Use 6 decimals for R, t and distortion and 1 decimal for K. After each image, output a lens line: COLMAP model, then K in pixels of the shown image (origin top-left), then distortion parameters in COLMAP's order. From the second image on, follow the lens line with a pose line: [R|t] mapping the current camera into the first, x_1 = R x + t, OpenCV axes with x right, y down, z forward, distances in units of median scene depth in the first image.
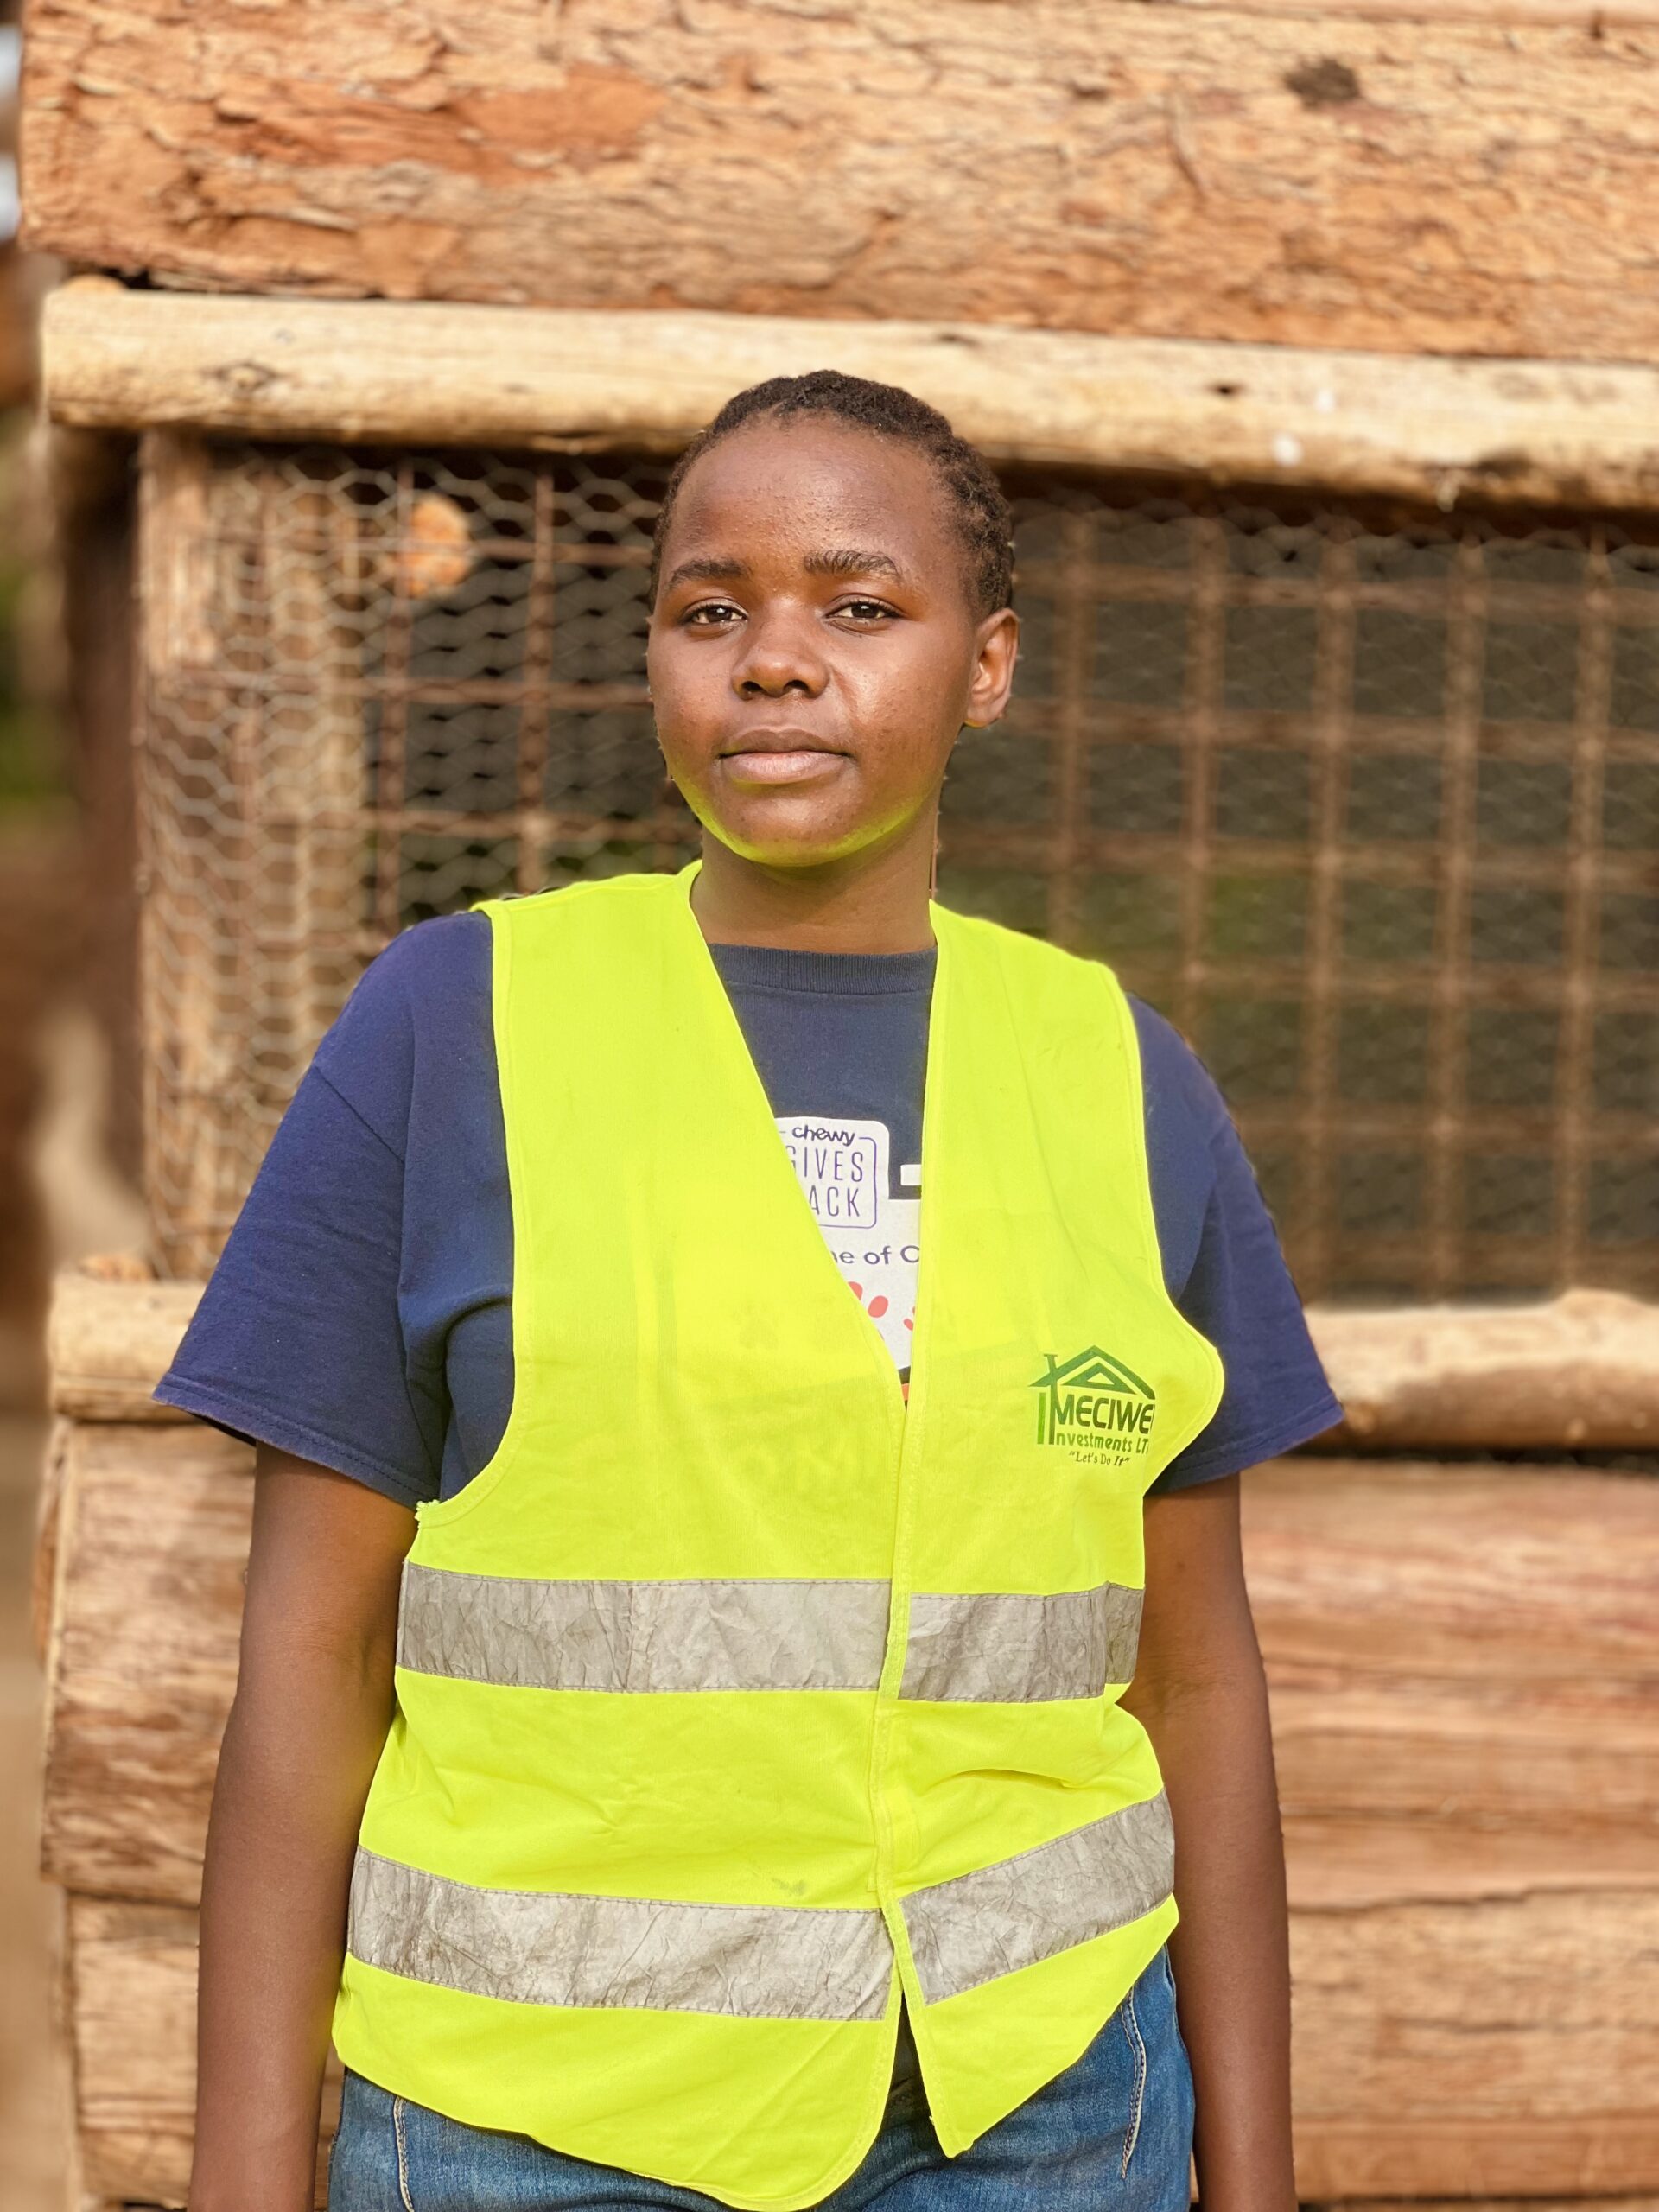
lens RADIAL K [[4938.1, 0, 816.6], [0, 4938.1, 1021.8], [0, 0, 1]] dist [0.221786, 0.000000]
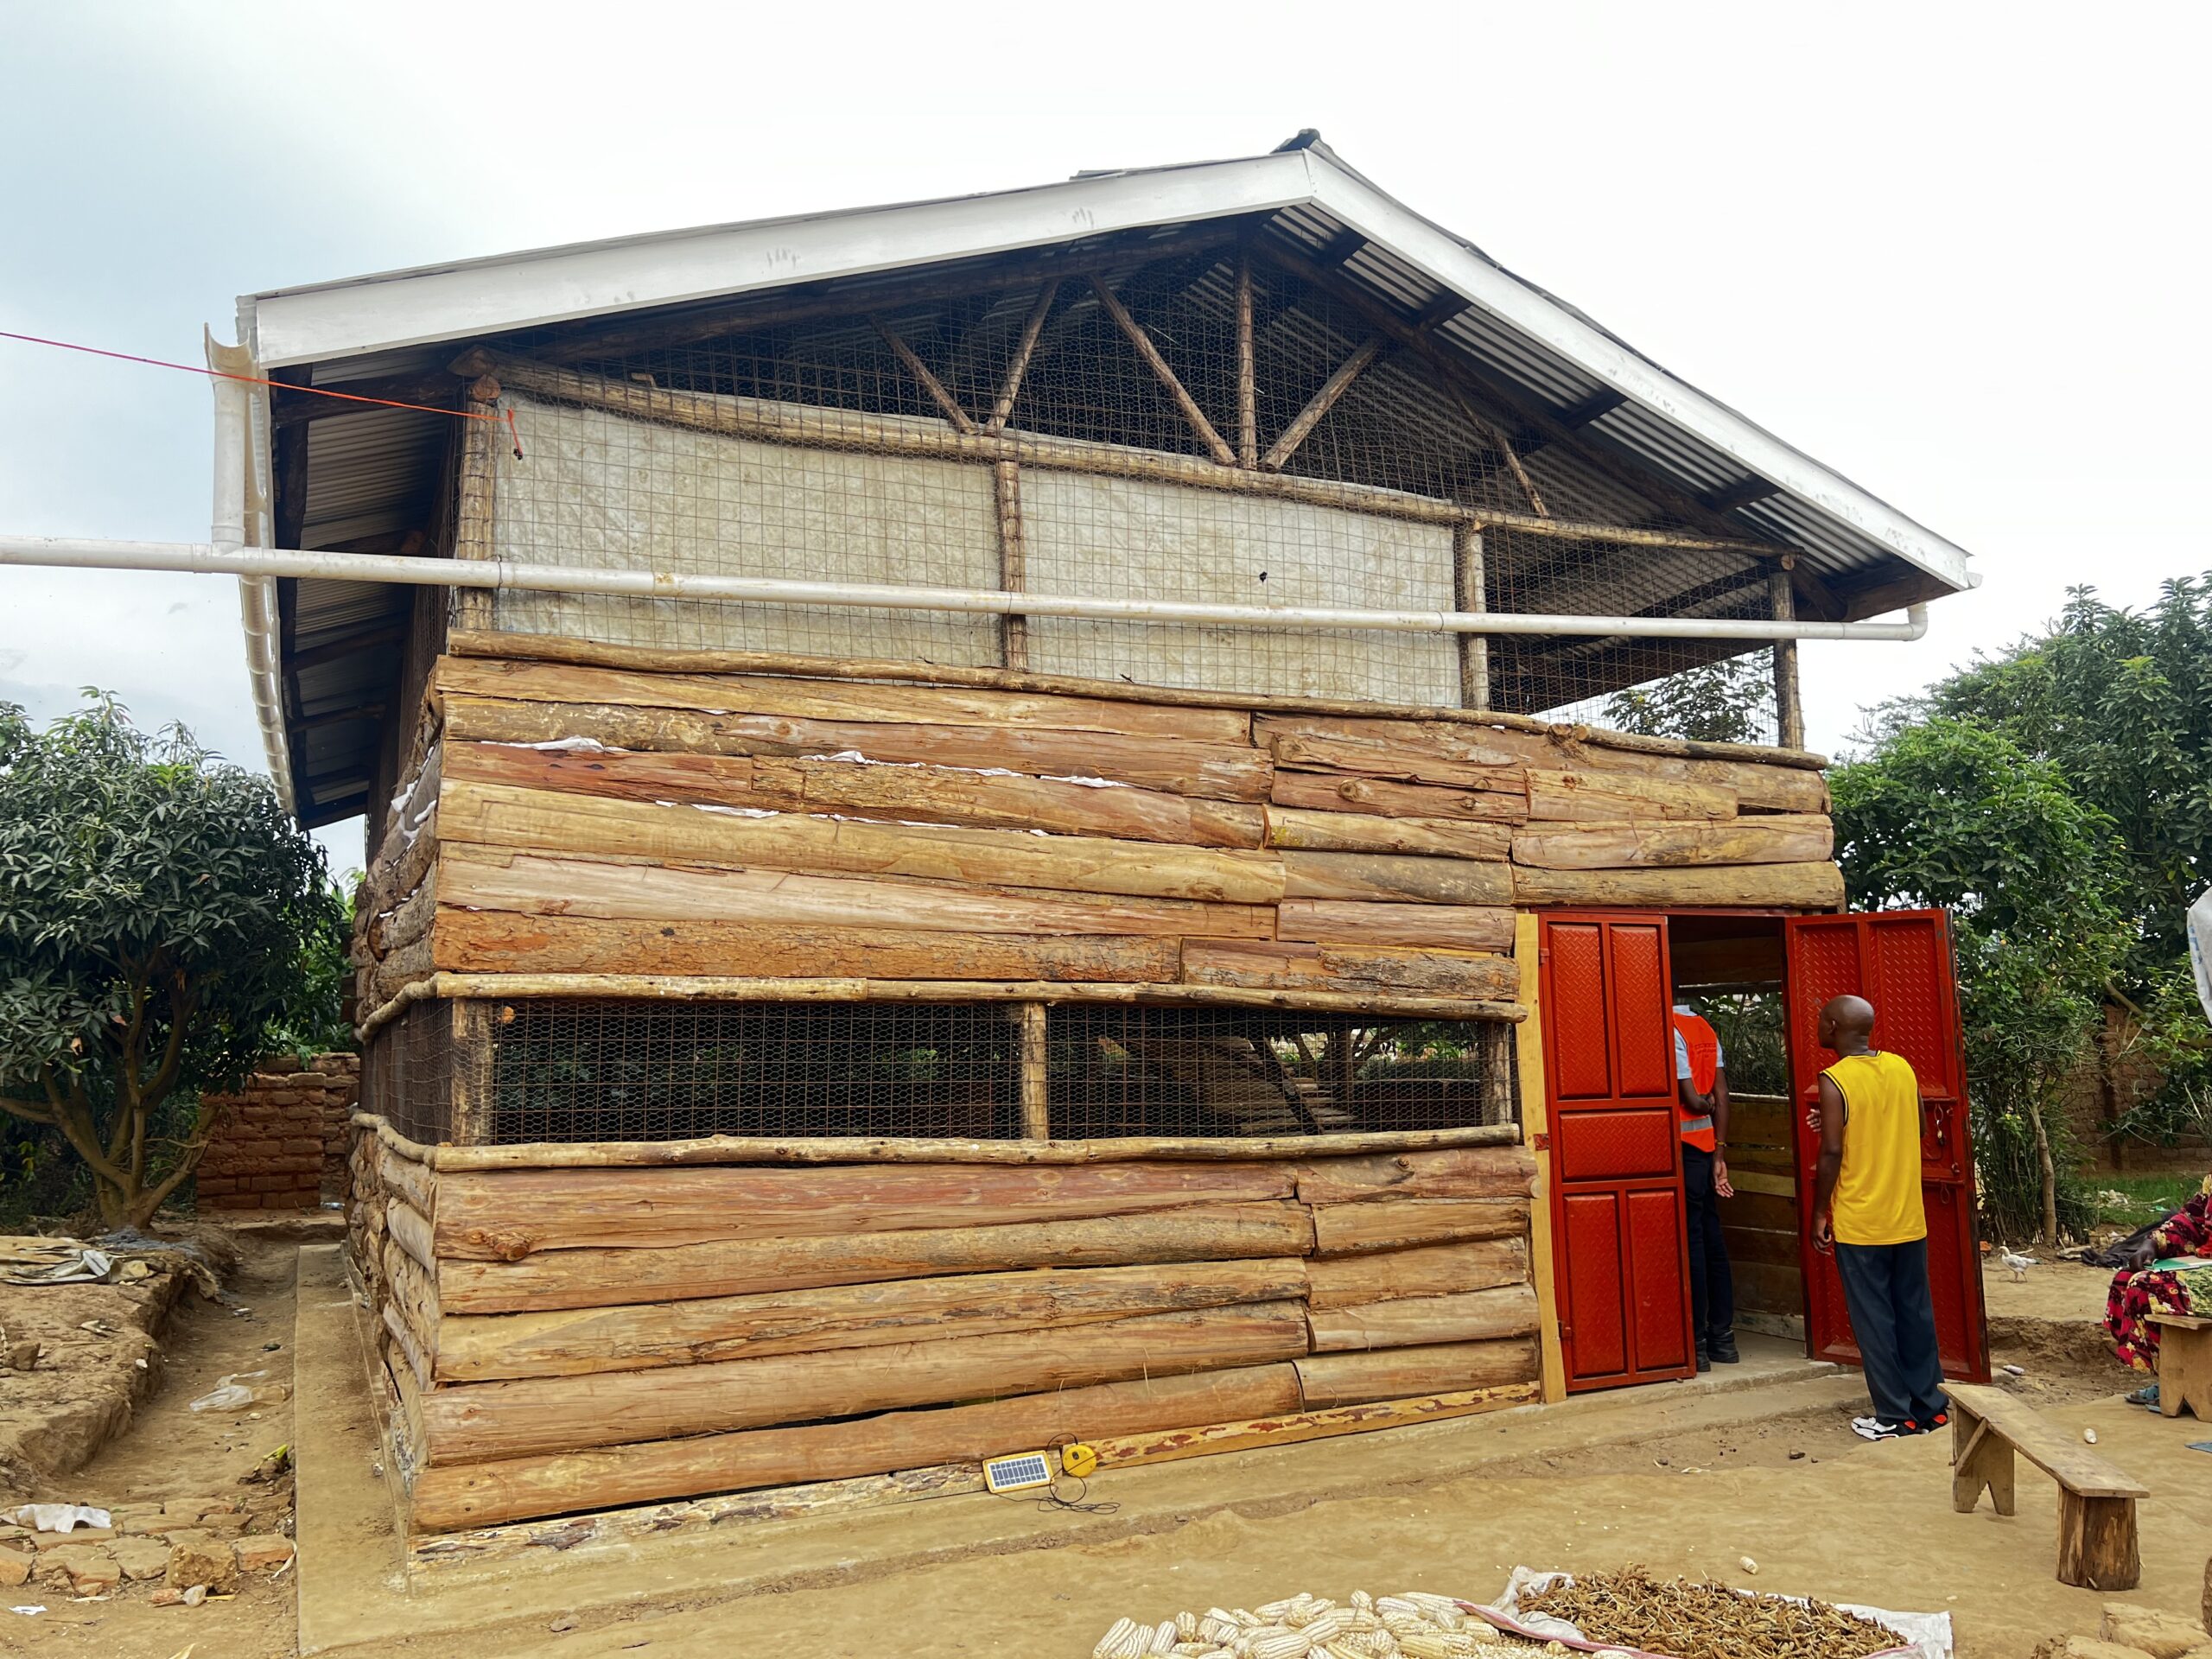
lens RADIAL K [[1646.3, 0, 1100.7], [0, 1646.3, 827.6], [0, 0, 1]] dist [0.059131, -0.066458]
pose [[0.953876, -0.001364, 0.300198, 0.002087], [0.051945, 0.985656, -0.160574, 0.034788], [-0.295672, 0.168761, 0.940265, -1.055447]]
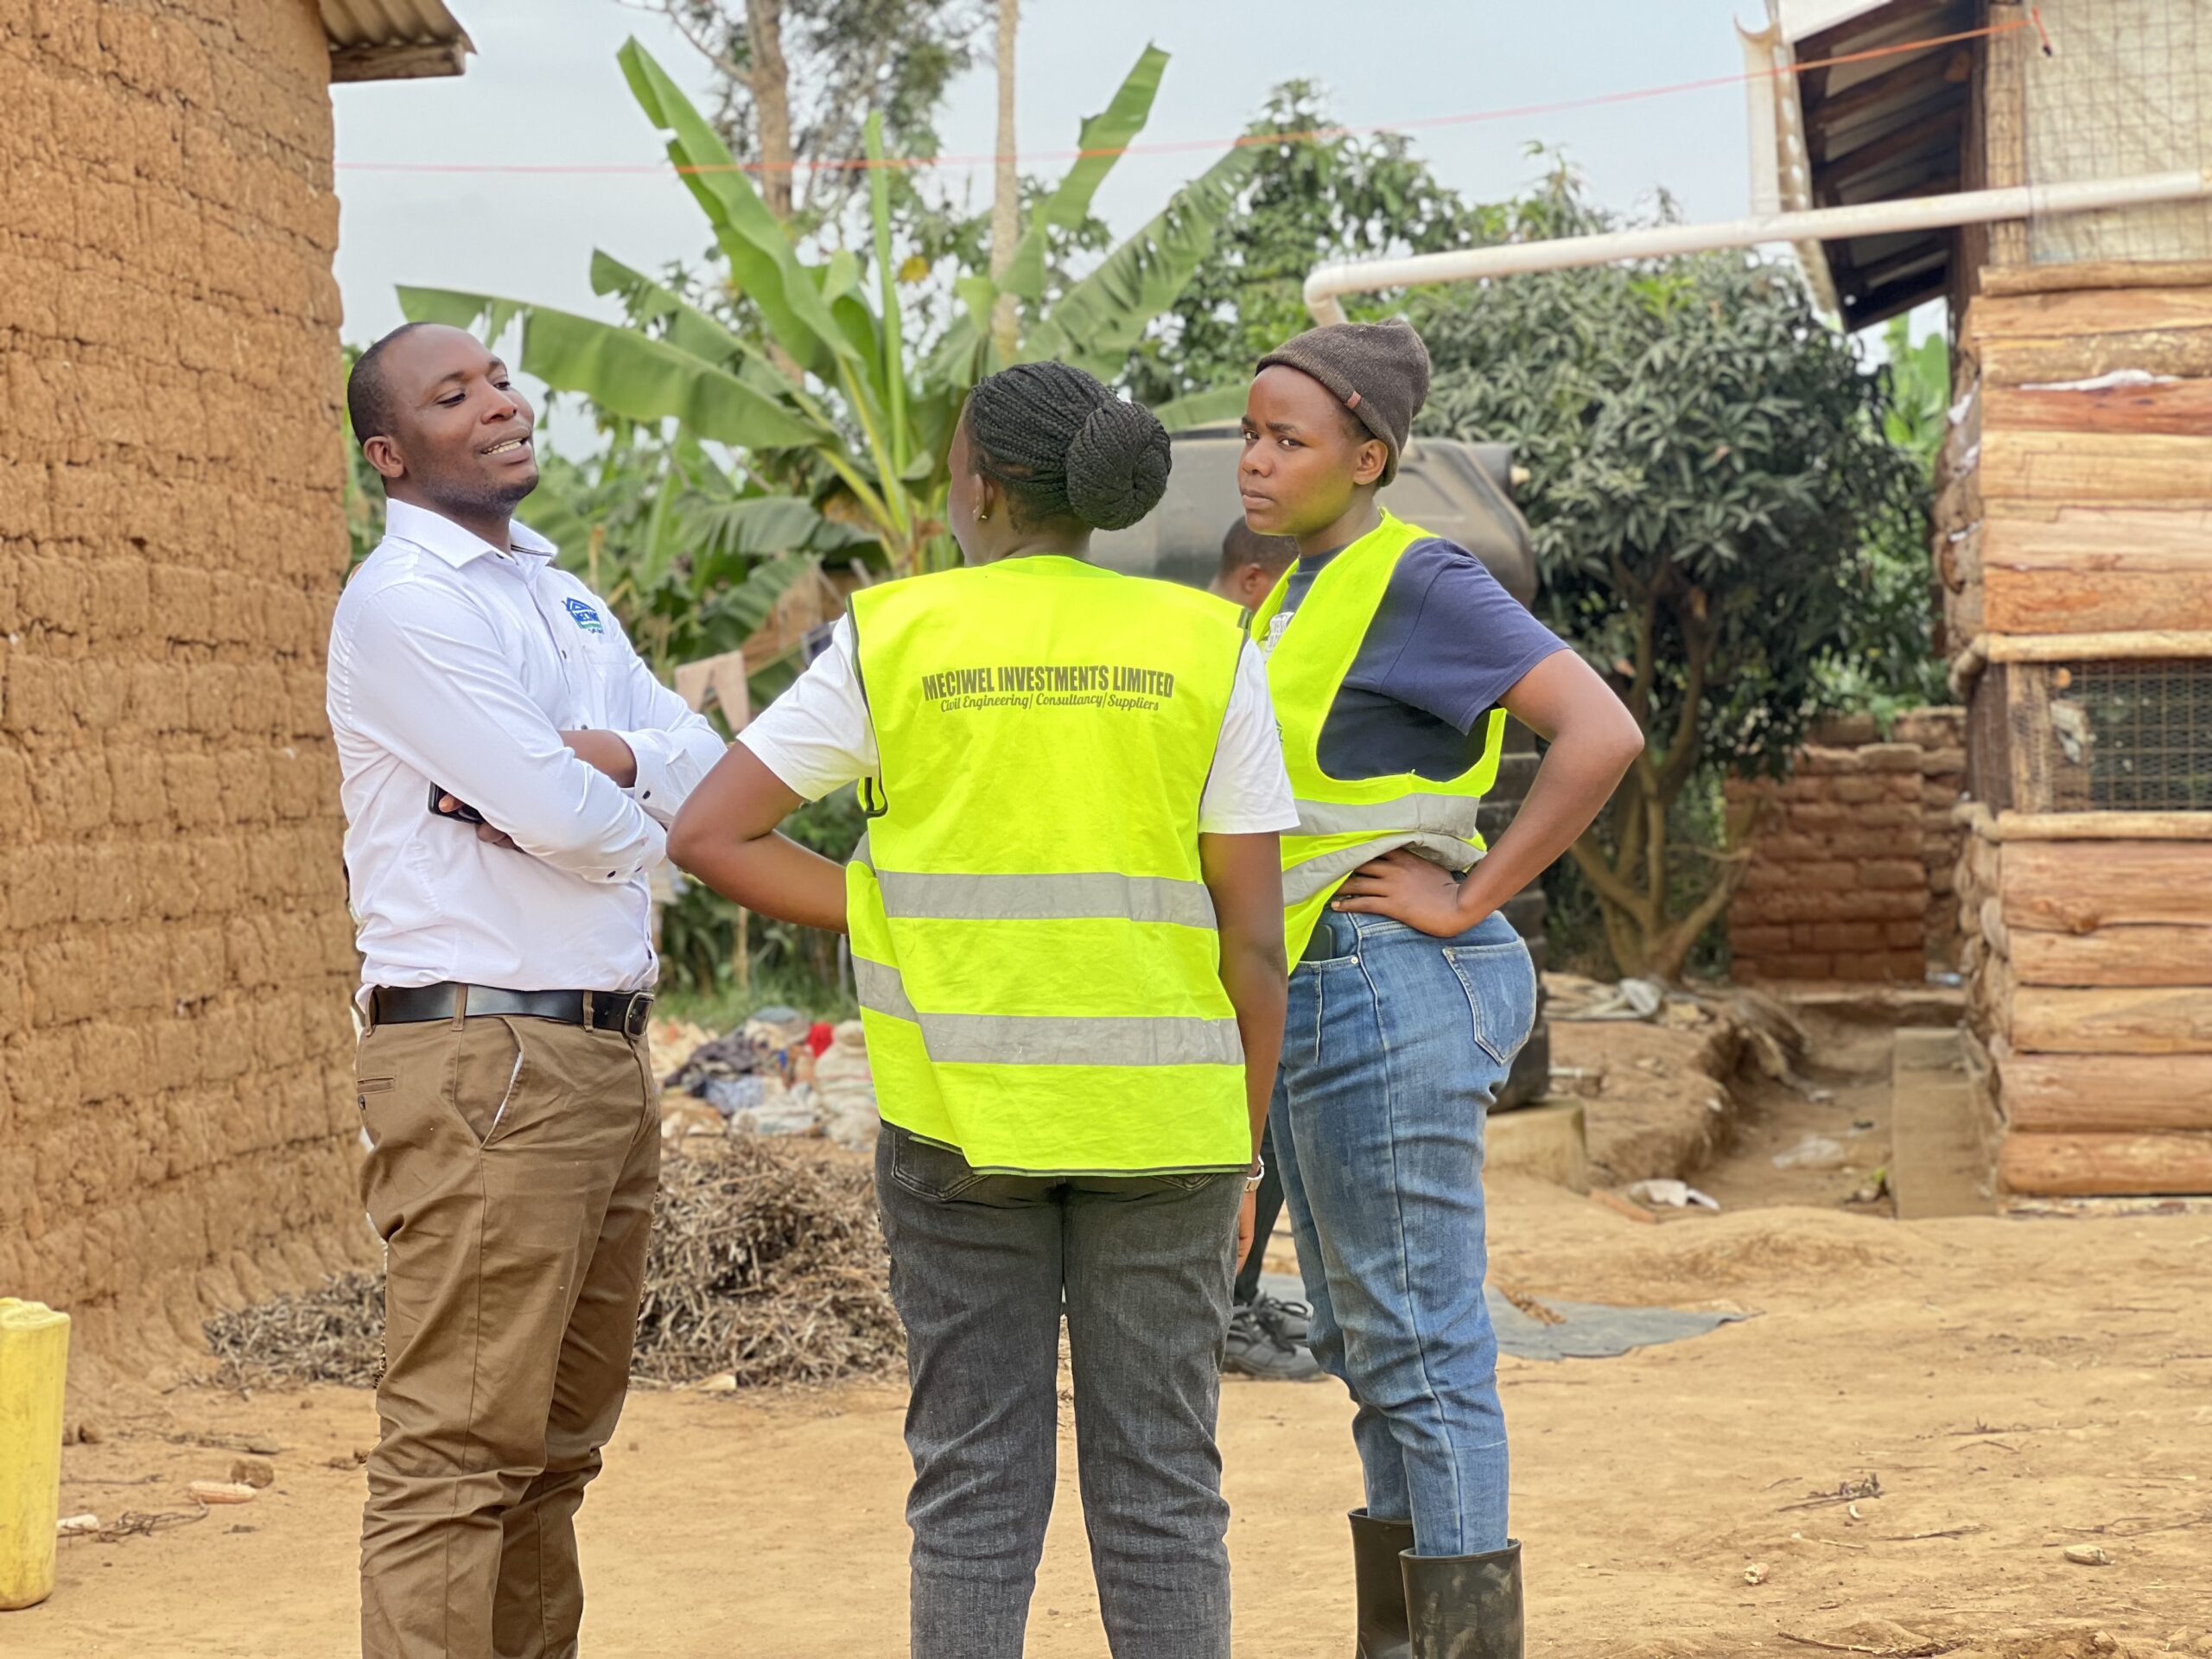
lens RADIAL K [[4938.1, 0, 1093.7], [0, 4938.1, 833.1], [0, 0, 1]] dist [0.221786, 0.000000]
pose [[0.953573, -0.045930, -0.297640, 0.525528], [0.039847, 0.998855, -0.026478, 0.174803], [0.298516, 0.013389, 0.954311, -4.513563]]
